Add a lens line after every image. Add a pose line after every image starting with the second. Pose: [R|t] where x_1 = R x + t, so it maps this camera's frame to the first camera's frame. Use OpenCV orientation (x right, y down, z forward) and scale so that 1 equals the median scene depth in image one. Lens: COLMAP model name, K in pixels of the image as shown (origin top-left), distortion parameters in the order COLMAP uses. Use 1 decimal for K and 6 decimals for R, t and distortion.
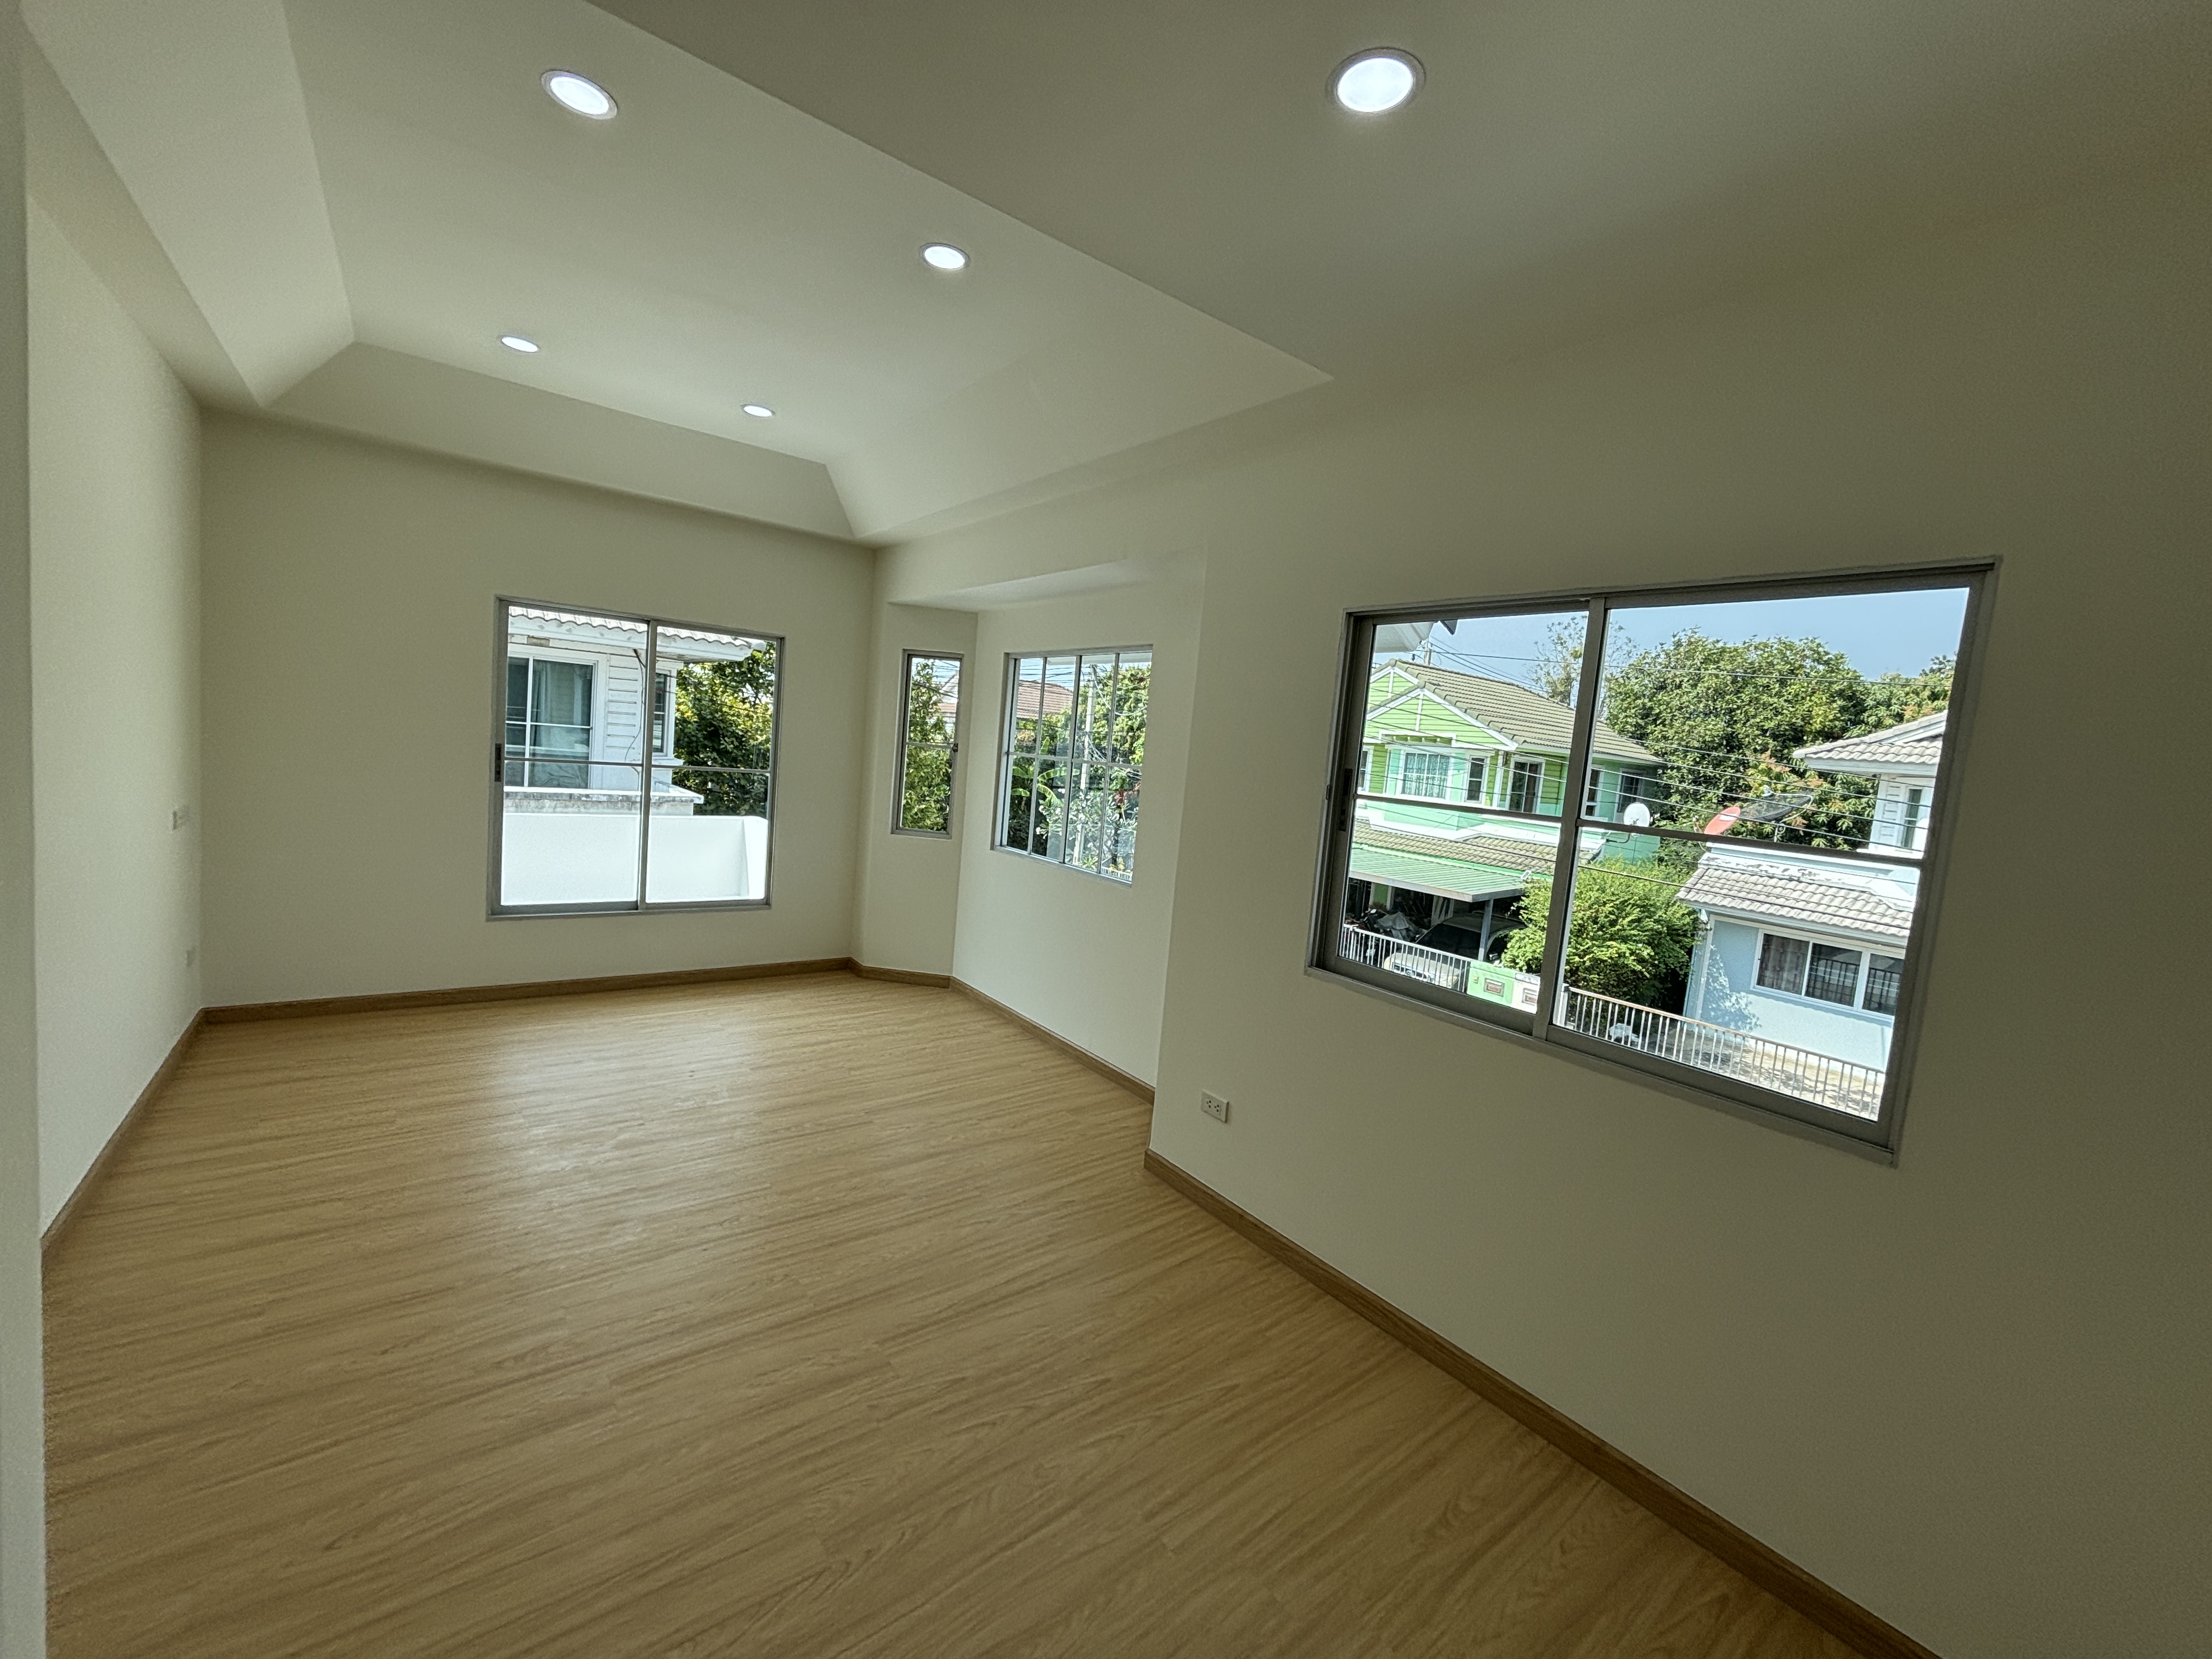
lens RADIAL K [[885.6, 0, 1104.1], [0, 885.6, 826.9], [0, 0, 1]] dist [-0.000942, 0.000174]
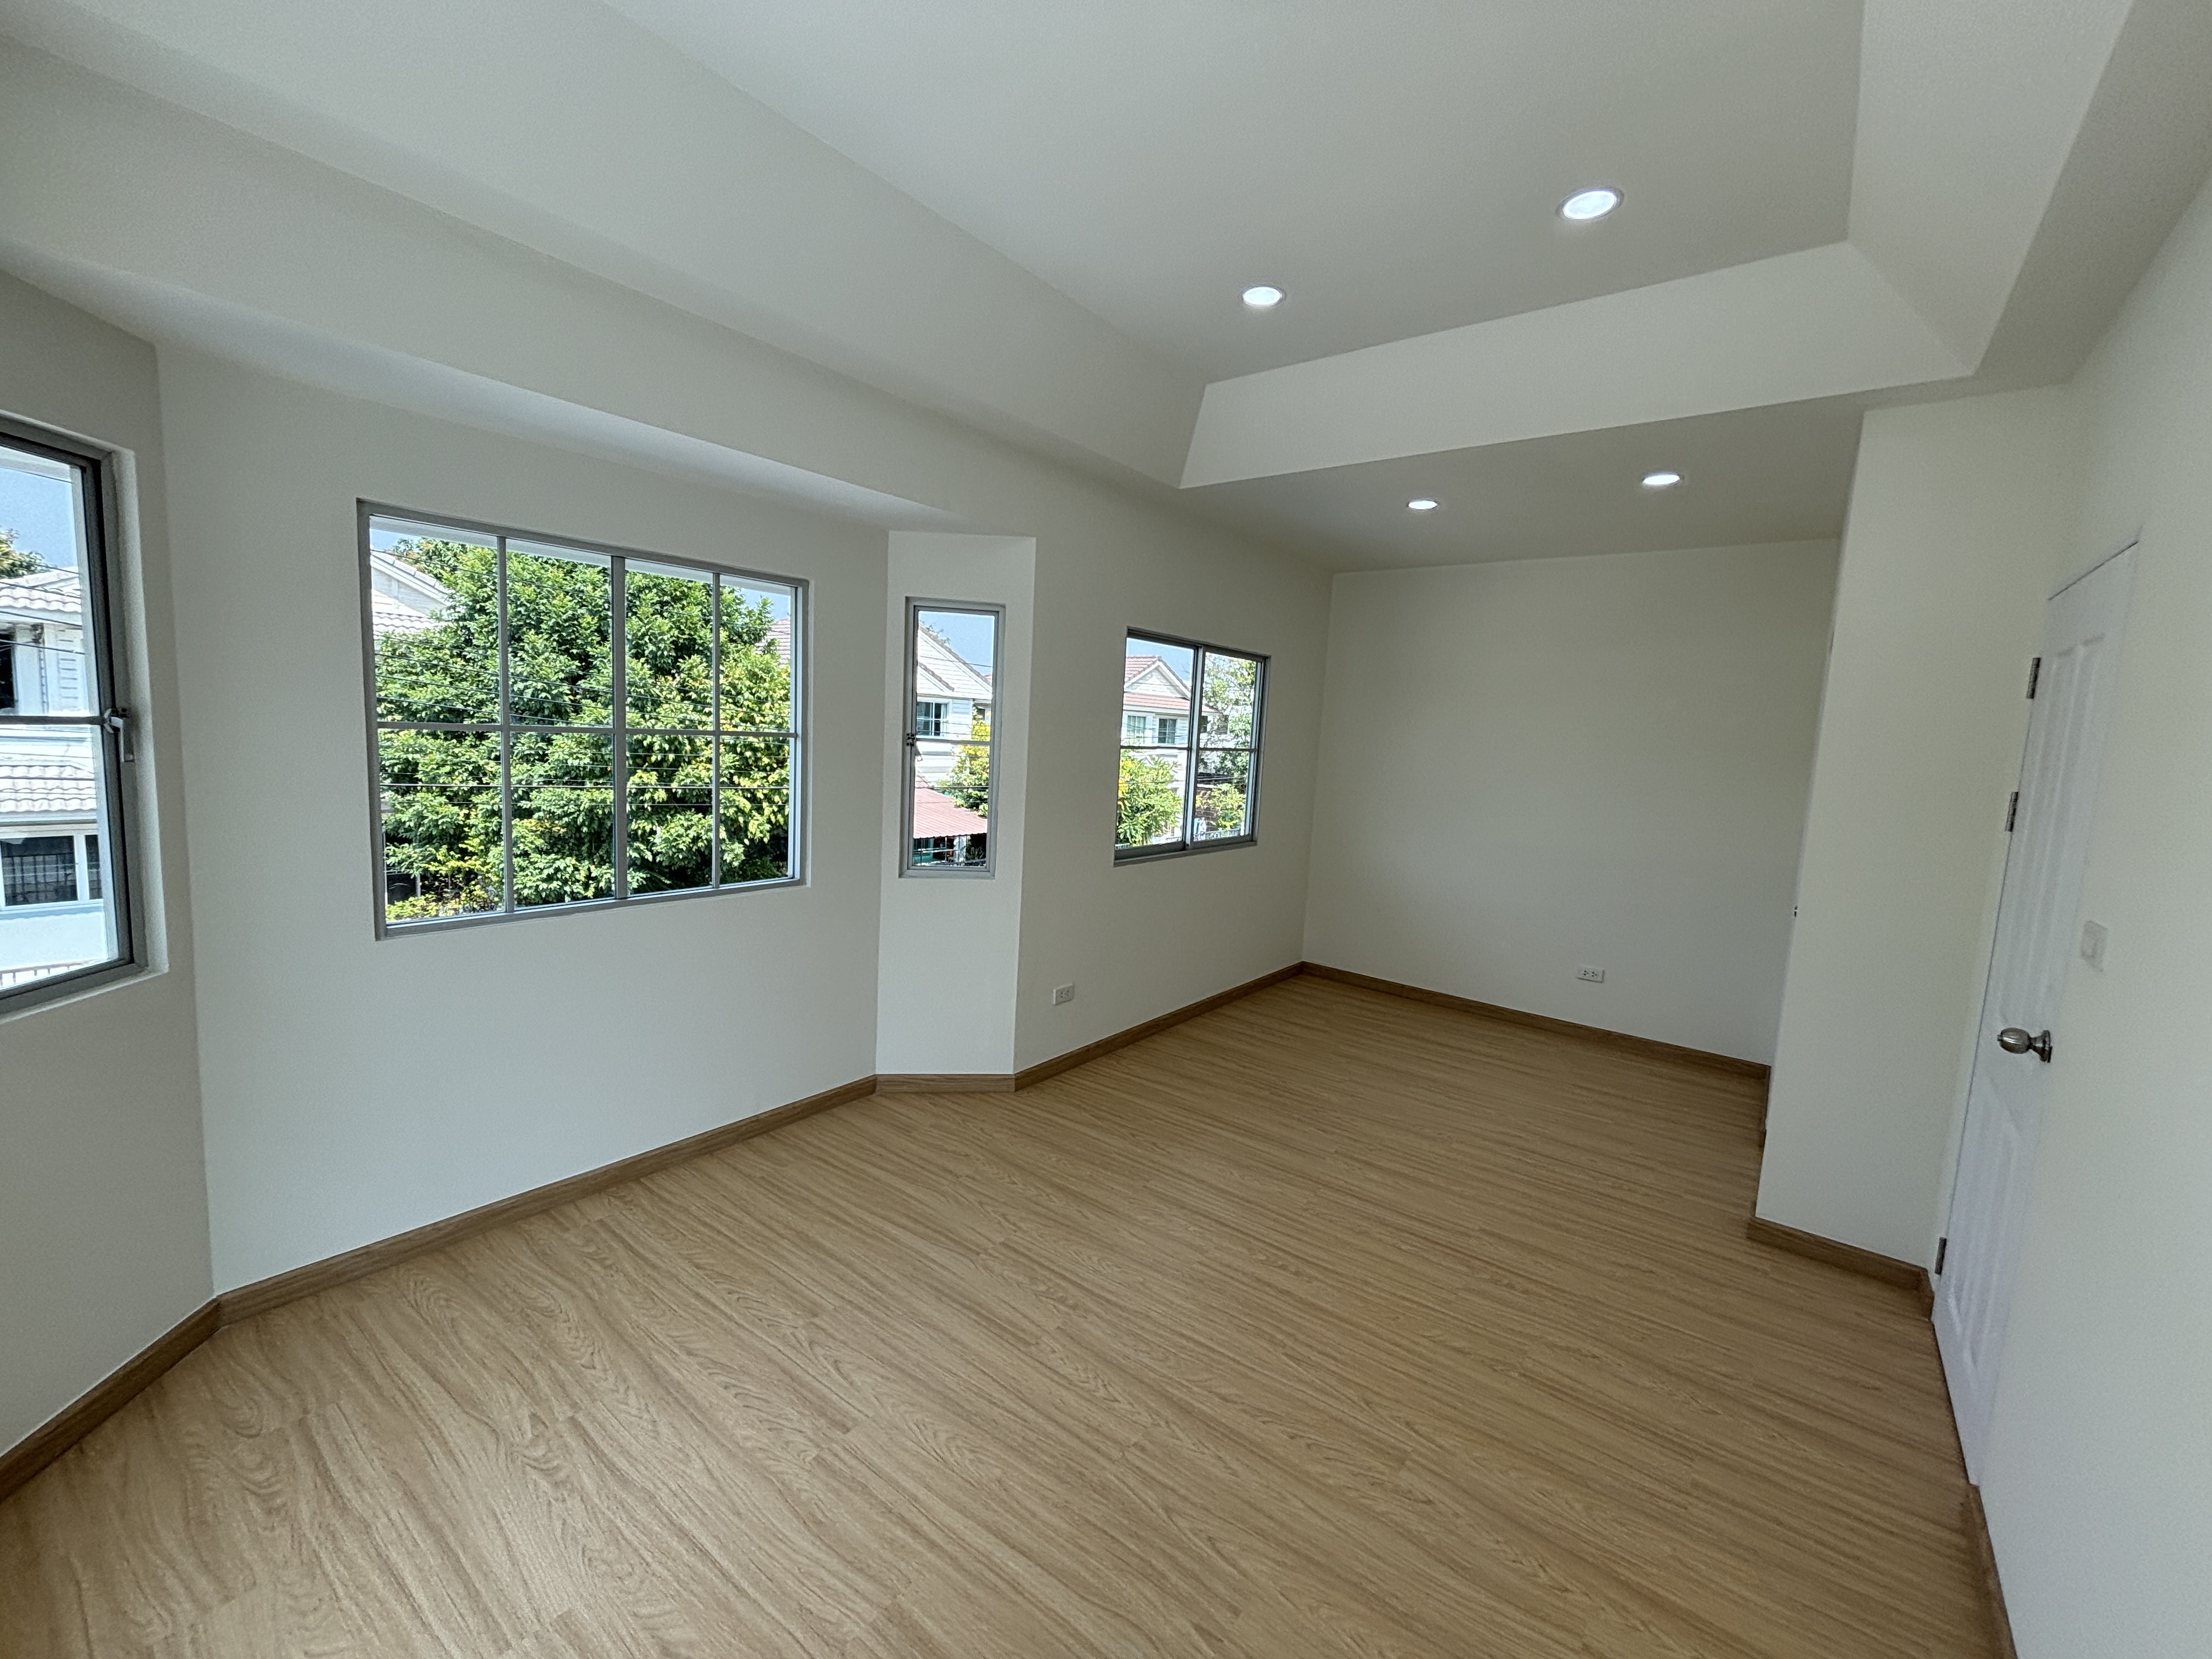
lens RADIAL K [[885.6, 0, 1104.1], [0, 885.6, 826.9], [0, 0, 1]] dist [-0.000942, 0.000174]
pose [[-0.244158, -0.205818, 0.947642, -1.093675], [0.014958, 0.976302, 0.215897, -0.210257], [-0.969620, 0.066887, -0.235294, 1.256869]]
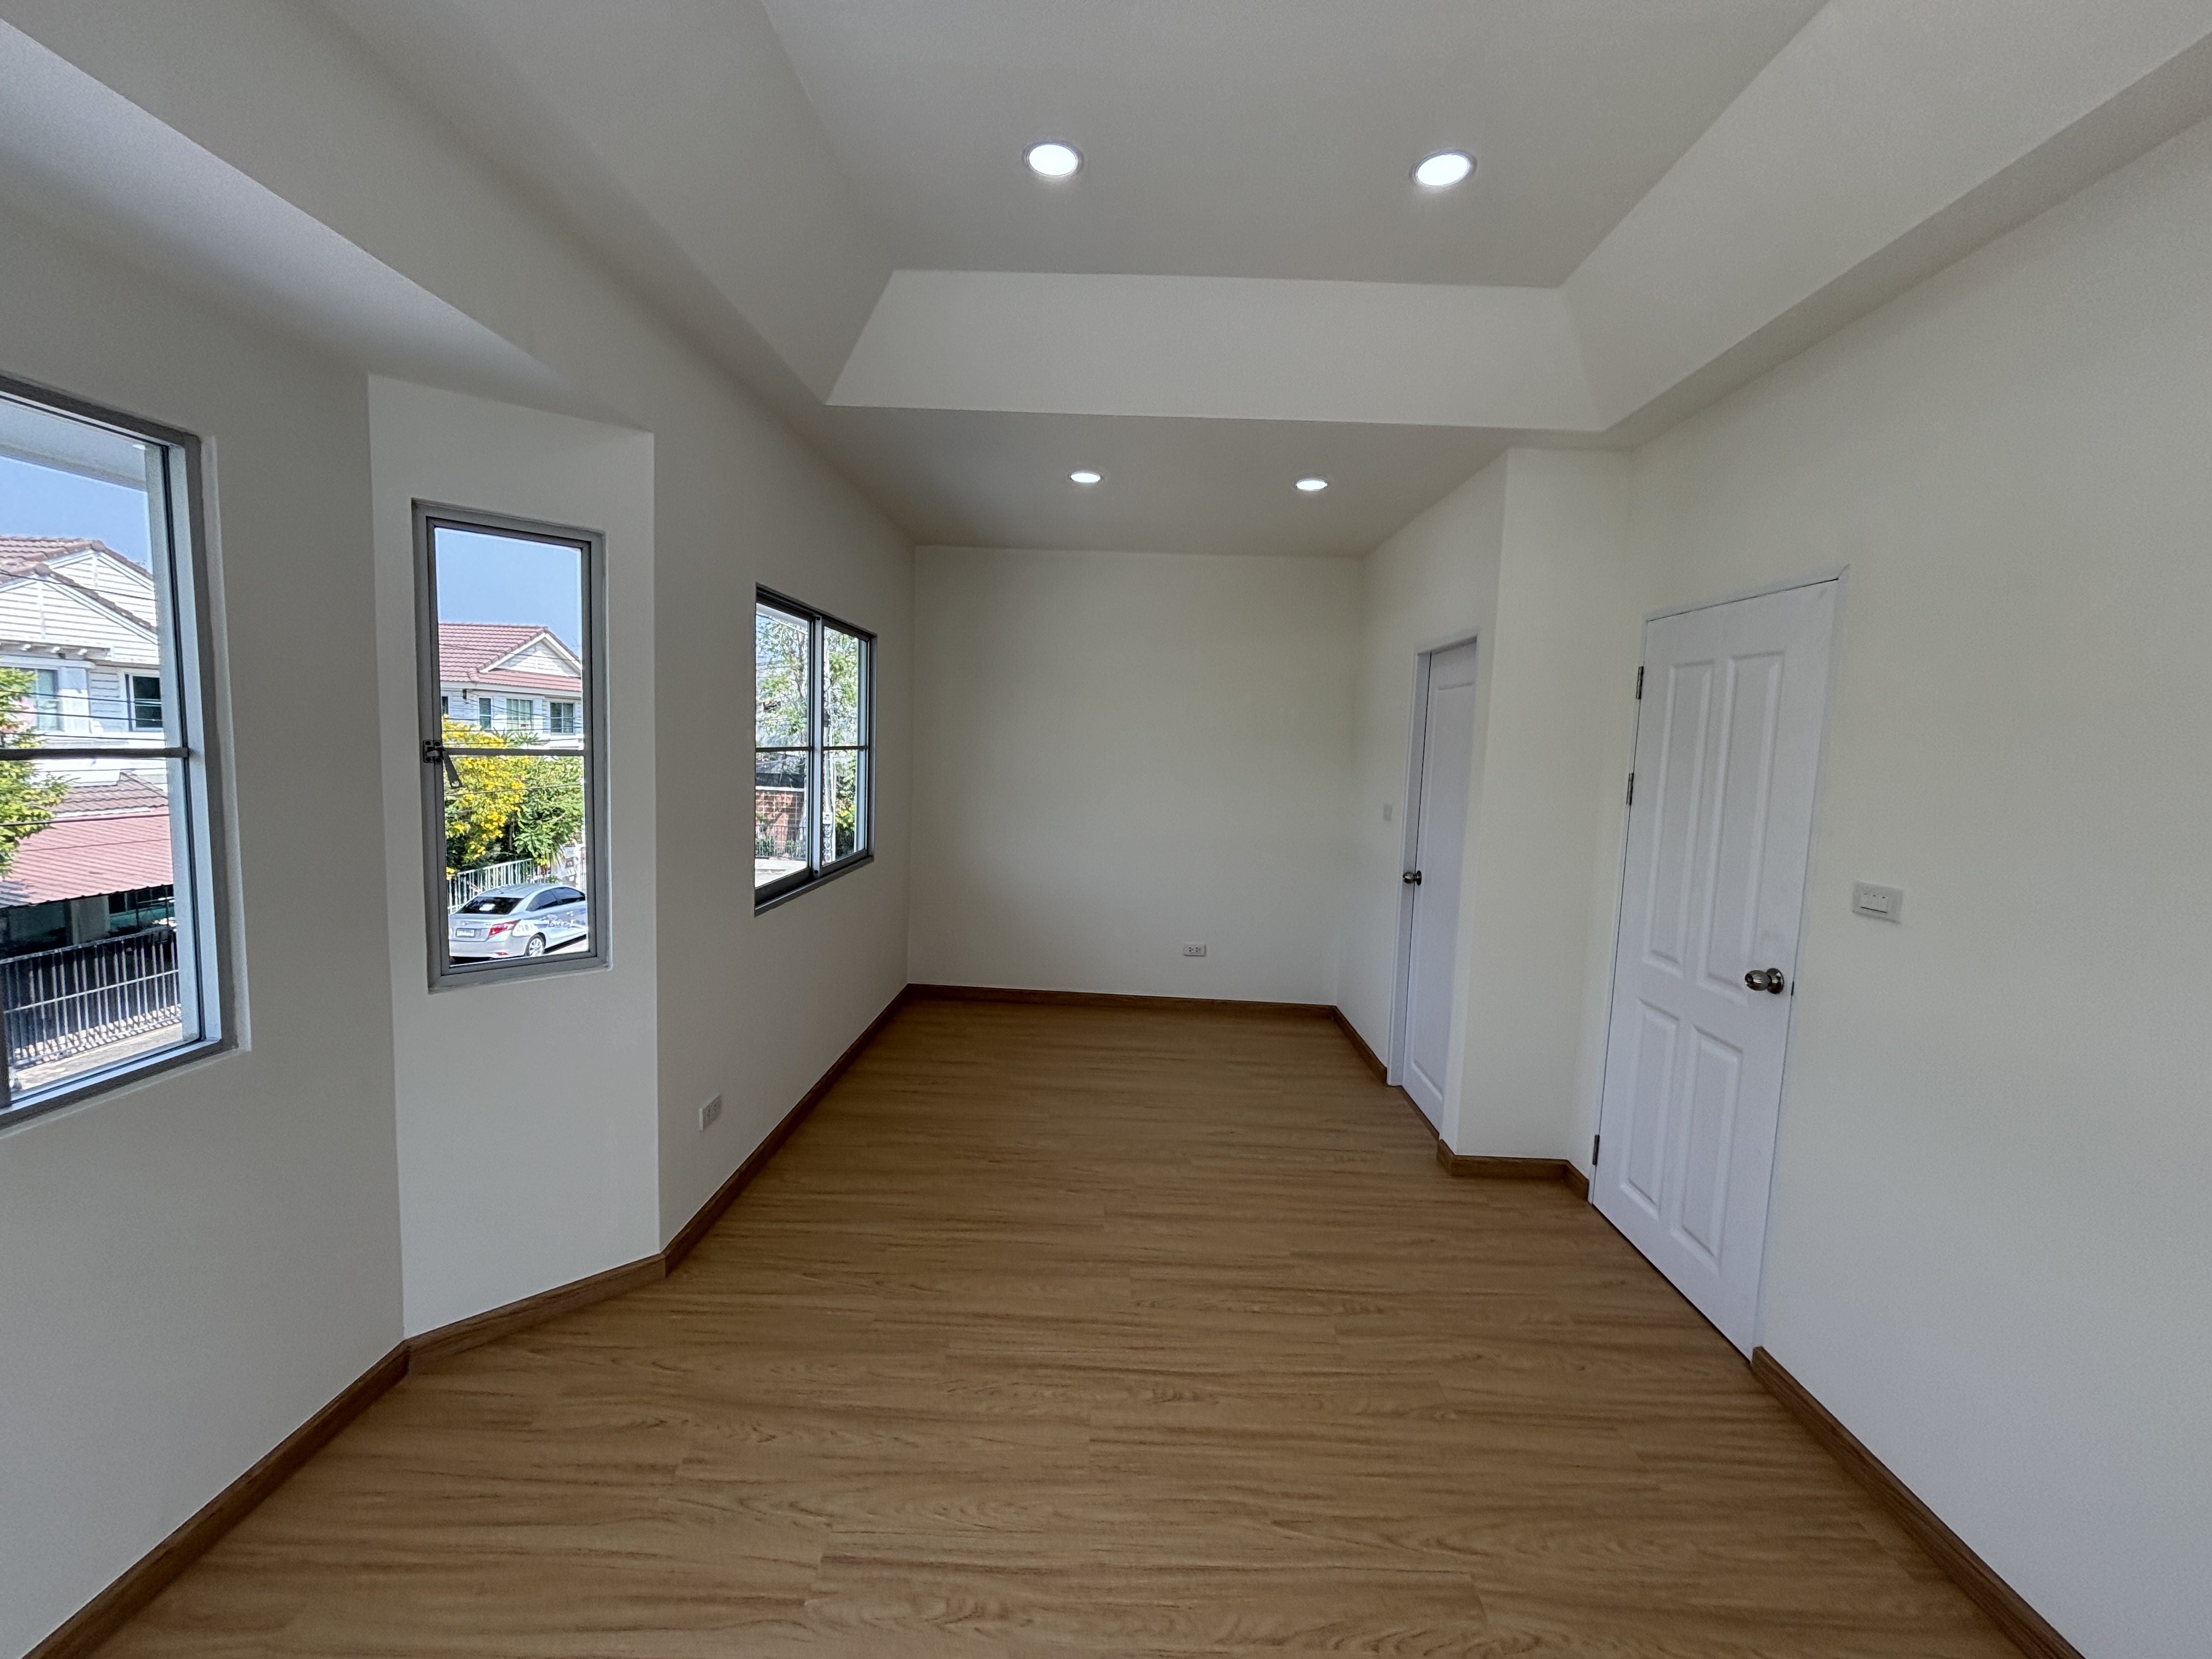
lens RADIAL K [[890.4, 0, 1096.2], [0, 890.4, 824.8], [0, 0, 1]] dist [-0.000734, 0.000312]
pose [[-0.768522, -0.176713, 0.614937, -0.701025], [-0.048245, 0.974372, 0.219708, -0.192332], [-0.638002, 0.139183, -0.757351, 1.426872]]
